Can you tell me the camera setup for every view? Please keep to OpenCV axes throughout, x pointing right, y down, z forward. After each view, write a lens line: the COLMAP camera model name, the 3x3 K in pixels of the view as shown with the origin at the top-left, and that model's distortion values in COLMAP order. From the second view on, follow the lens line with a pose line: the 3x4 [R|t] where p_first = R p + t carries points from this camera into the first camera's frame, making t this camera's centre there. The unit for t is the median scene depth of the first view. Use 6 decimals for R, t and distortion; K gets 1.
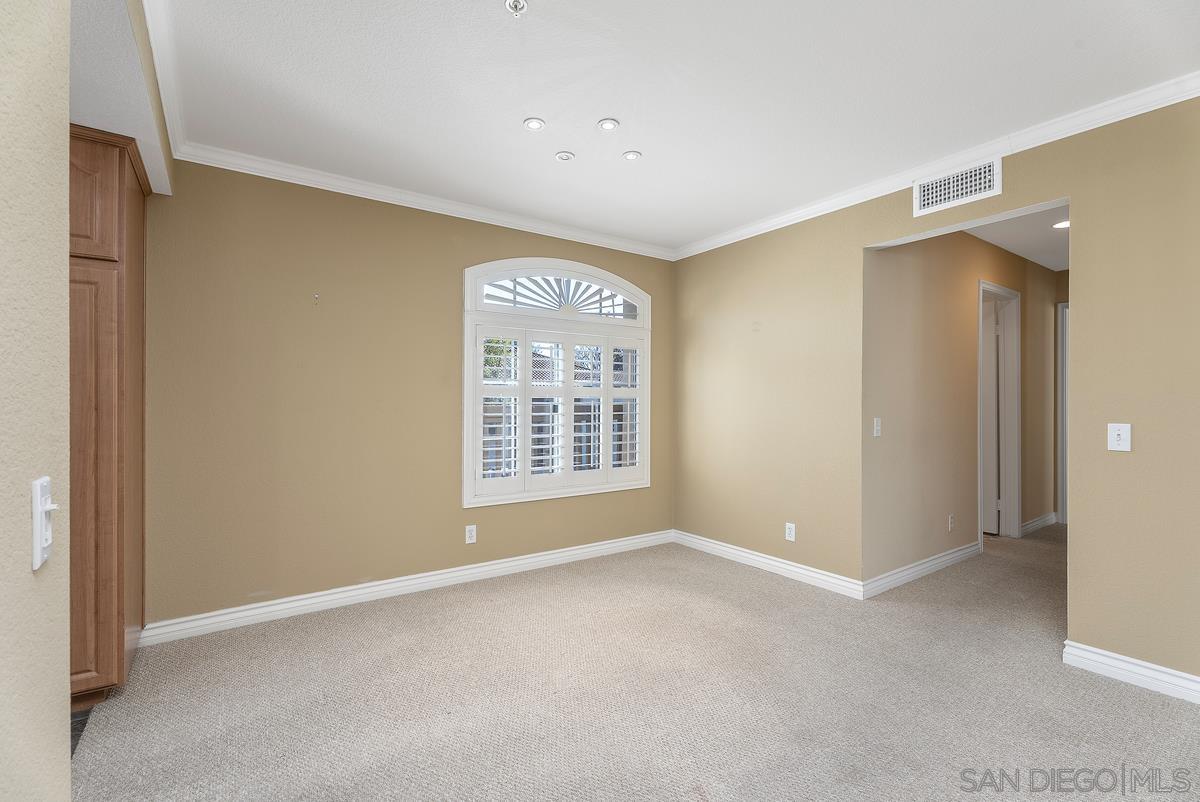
lens RADIAL K [[539.4, 0, 602.4], [0, 539.4, 405.1], [0, 0, 1]] dist [0.002925, -0.000809]
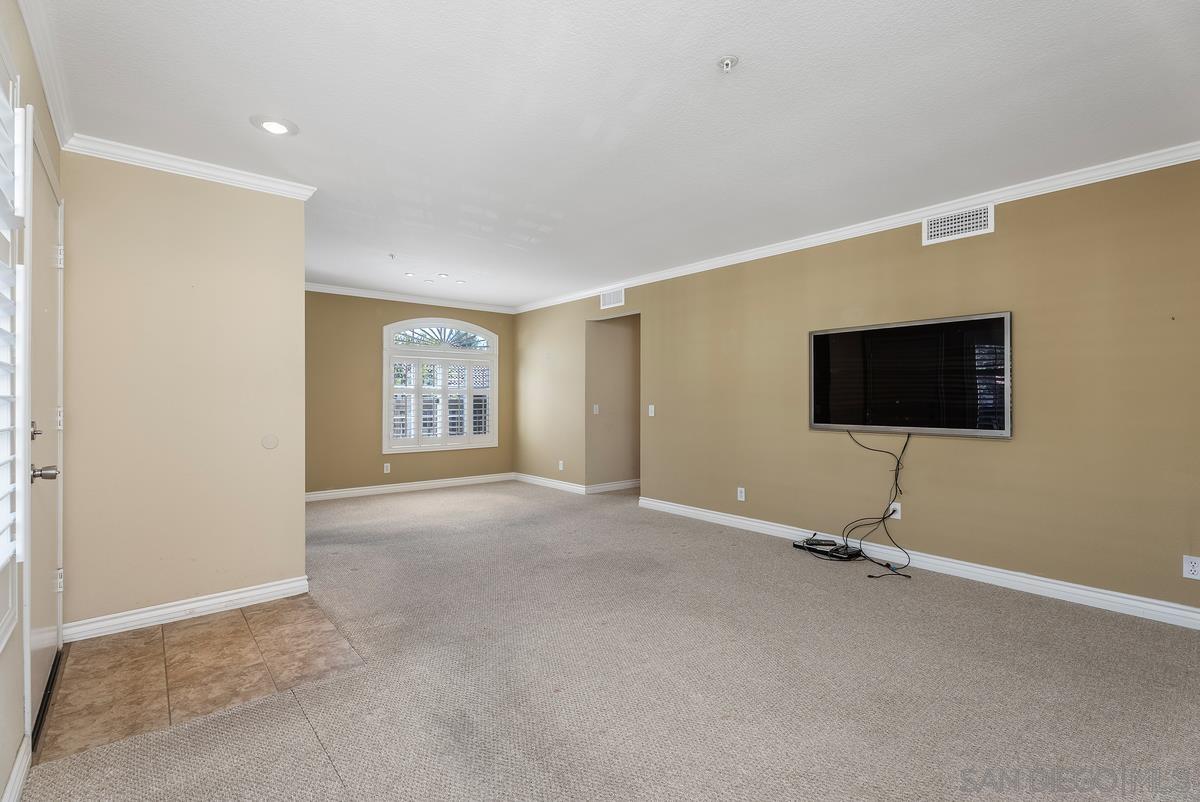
lens RADIAL K [[539.4, 0, 597.2], [0, 539.4, 395.0], [0, 0, 1]] dist [0.002925, -0.000809]
pose [[0.996800, -0.002103, 0.079907, 0.304262], [0.002894, 0.999948, -0.009787, 0.006166], [-0.079883, 0.009987, 0.996754, -0.843515]]
